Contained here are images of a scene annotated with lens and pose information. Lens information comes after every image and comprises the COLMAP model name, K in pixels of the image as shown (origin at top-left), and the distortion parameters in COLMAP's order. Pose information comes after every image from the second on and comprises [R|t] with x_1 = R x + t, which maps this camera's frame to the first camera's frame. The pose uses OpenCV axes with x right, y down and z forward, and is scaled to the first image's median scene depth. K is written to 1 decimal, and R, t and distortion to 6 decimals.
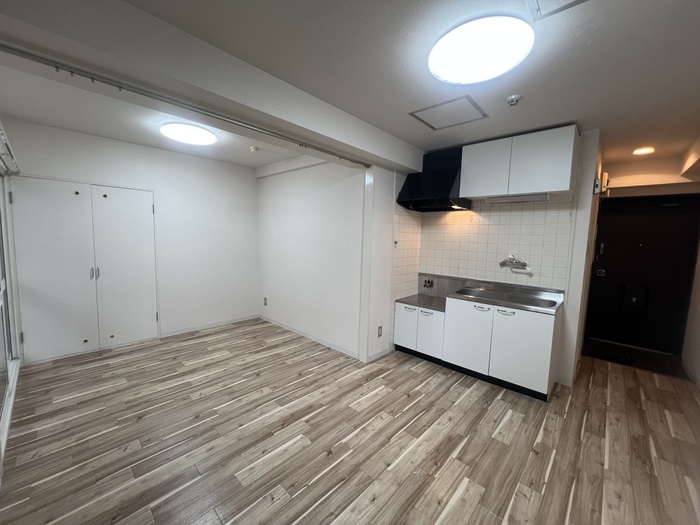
lens RADIAL K [[280.6, 0, 327.7], [0, 280.6, 282.1], [0, 0, 1]] dist [-0.002332, -0.002545]
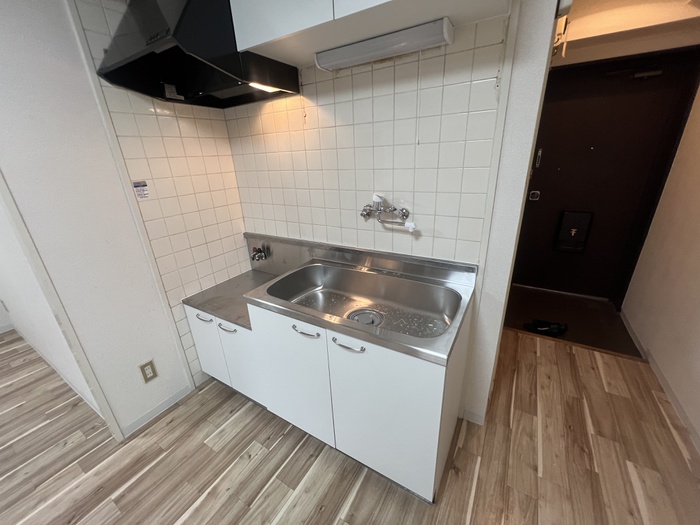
lens RADIAL K [[280.6, 0, 349.9], [0, 280.6, 261.2], [0, 0, 1]] dist [-0.002332, -0.002545]
pose [[0.966623, -0.151680, 0.206477, 0.420432], [0.107840, 0.971923, 0.209131, -0.080657], [-0.232401, -0.179885, 0.955841, 0.481654]]
